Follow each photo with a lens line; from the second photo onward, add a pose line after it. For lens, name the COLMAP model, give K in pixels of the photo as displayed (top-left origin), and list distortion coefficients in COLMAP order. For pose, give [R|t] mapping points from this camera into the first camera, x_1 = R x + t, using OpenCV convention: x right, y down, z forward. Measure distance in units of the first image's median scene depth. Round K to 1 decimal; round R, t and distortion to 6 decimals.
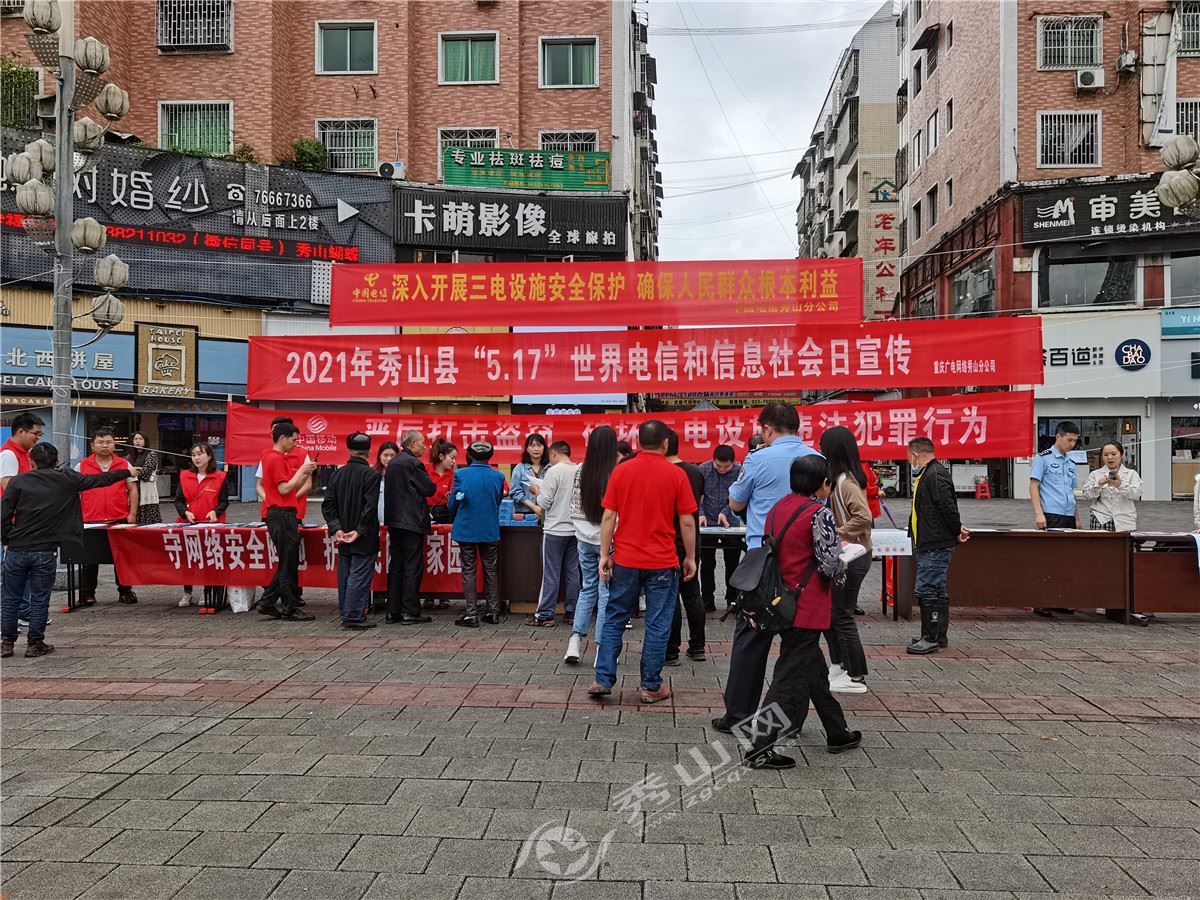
lens RADIAL K [[960.0, 0, 600.0], [0, 960.0, 450.0], [0, 0, 1]] dist [-0.003528, 0.004539]
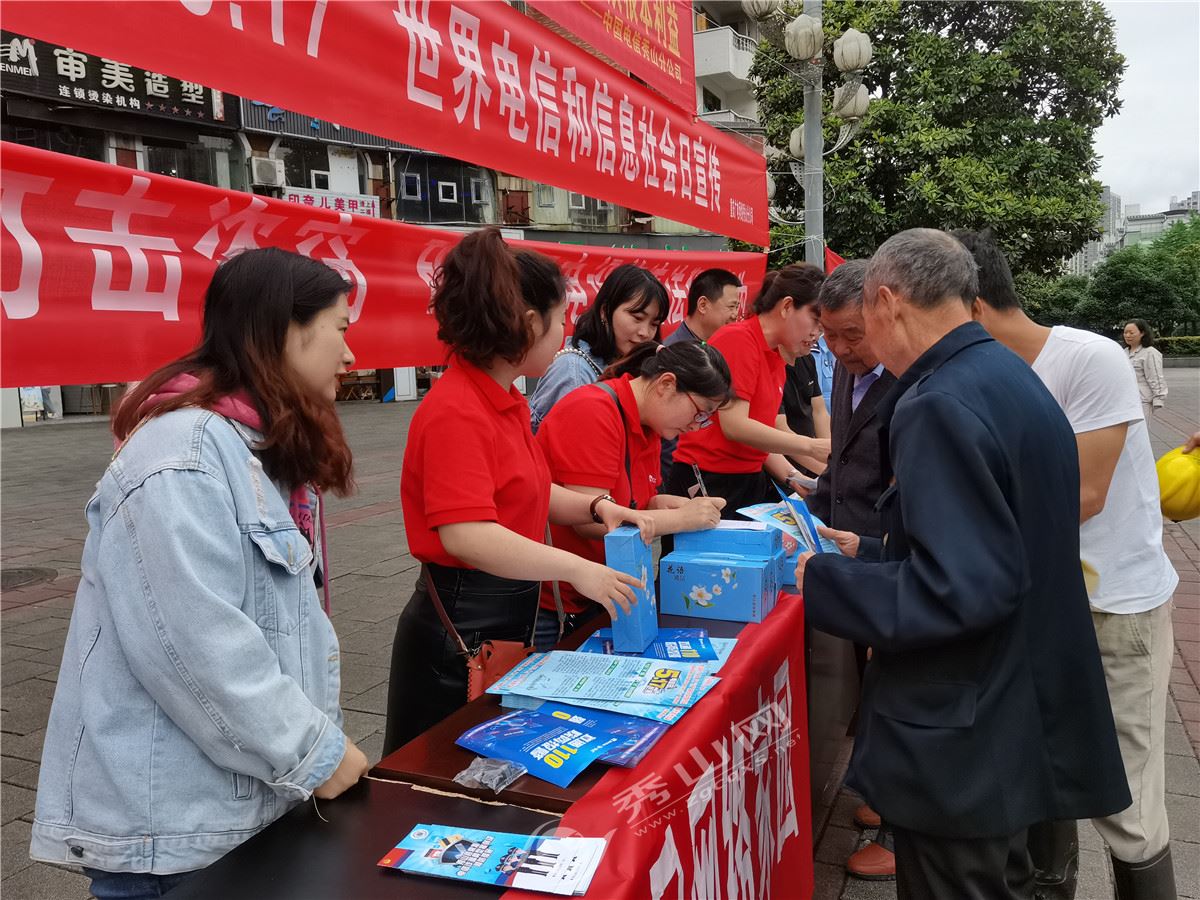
lens RADIAL K [[960.0, 0, 600.0], [0, 960.0, 450.0], [0, 0, 1]] dist [-0.003528, 0.004539]
pose [[0.360961, -0.100524, 0.927147, -0.103186], [0.023323, 0.994836, 0.098782, 0.003717], [-0.932289, -0.014032, 0.361442, 0.284573]]
